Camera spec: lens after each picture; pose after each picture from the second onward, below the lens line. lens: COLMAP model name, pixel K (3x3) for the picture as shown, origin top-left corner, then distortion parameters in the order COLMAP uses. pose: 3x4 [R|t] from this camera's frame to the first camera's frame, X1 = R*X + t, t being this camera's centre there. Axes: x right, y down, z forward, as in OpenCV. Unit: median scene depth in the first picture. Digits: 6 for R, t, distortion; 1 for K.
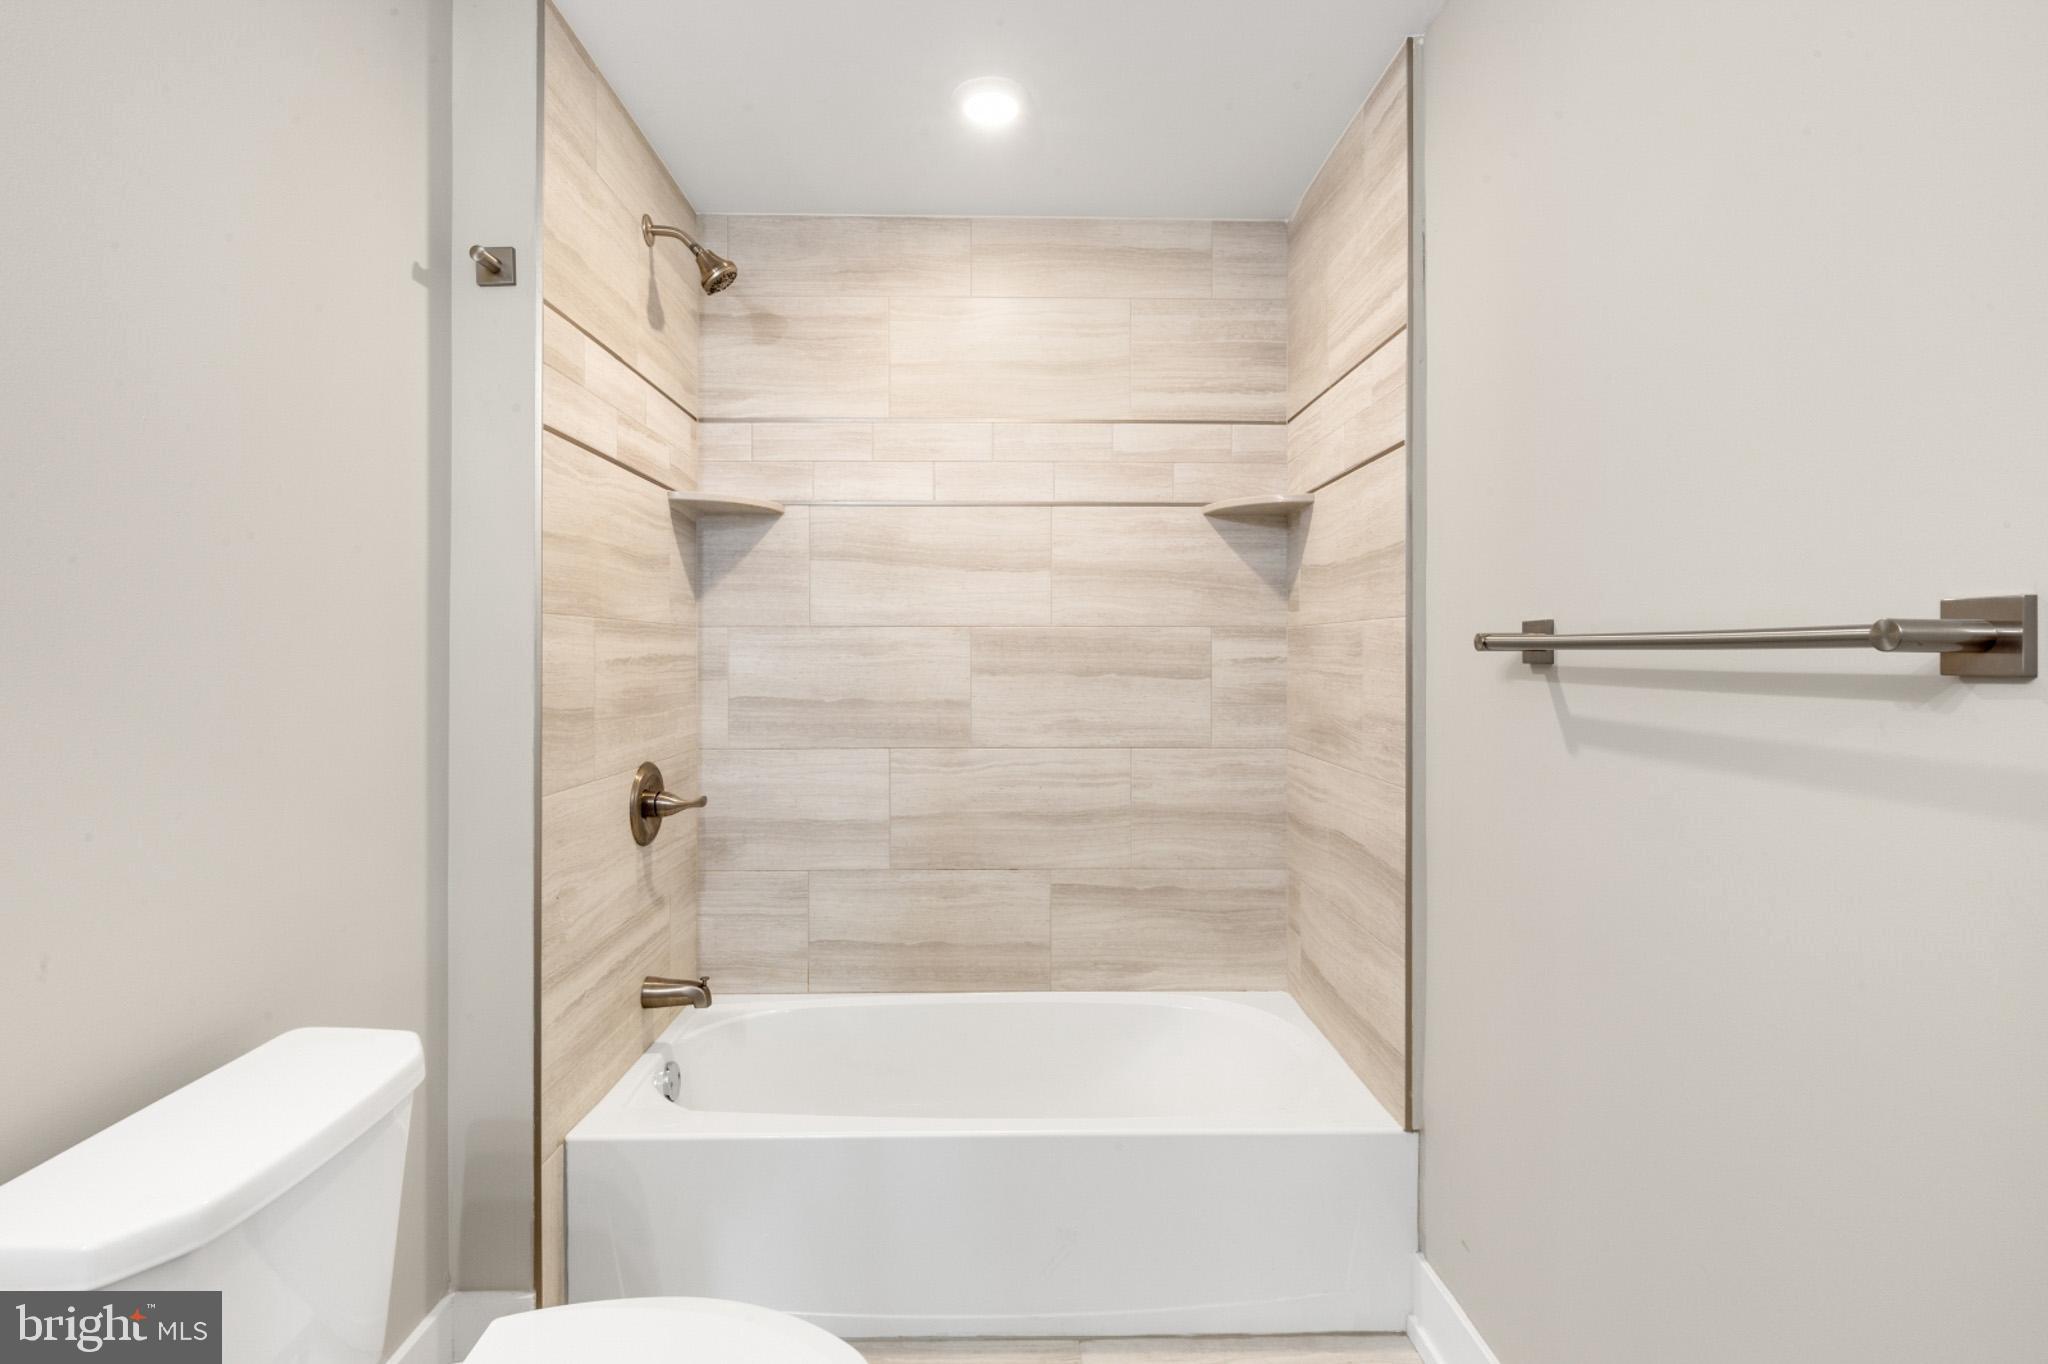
lens RADIAL K [[961.5, 0, 1025.6], [0, 961.5, 639.7], [0, 0, 1]] dist [0.010038, -0.000353]
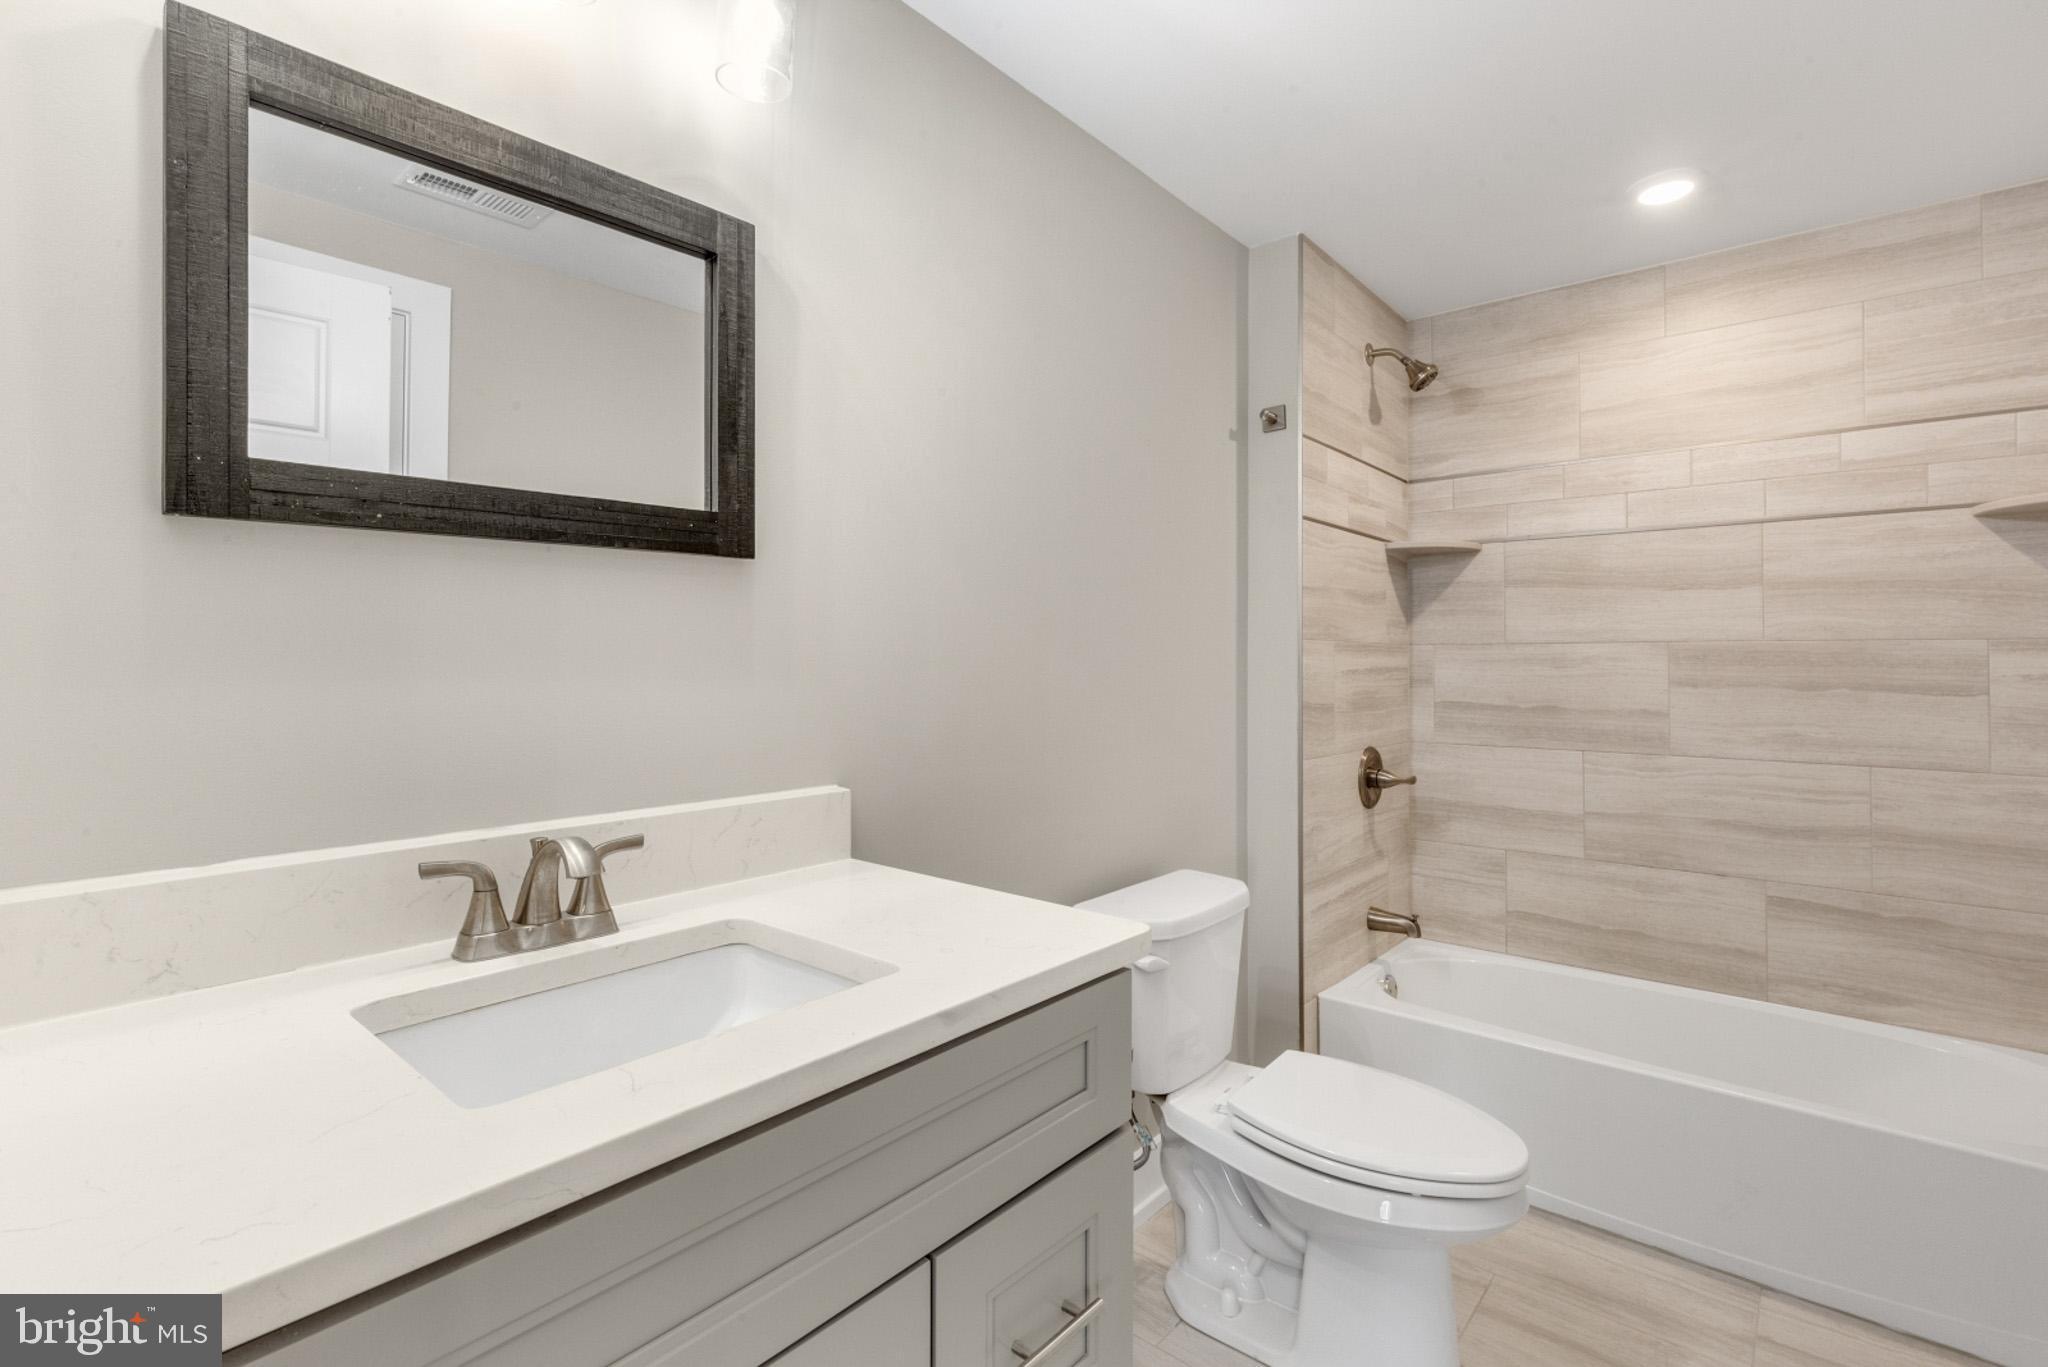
lens RADIAL K [[951.6, 0, 1019.3], [0, 951.6, 656.3], [0, 0, 1]] dist [-0.001351, -0.000573]
pose [[0.749393, -0.002312, -0.662122, 0.104193], [0.006751, 0.999969, 0.004150, -0.007137], [0.662091, -0.007580, 0.749385, -0.278507]]
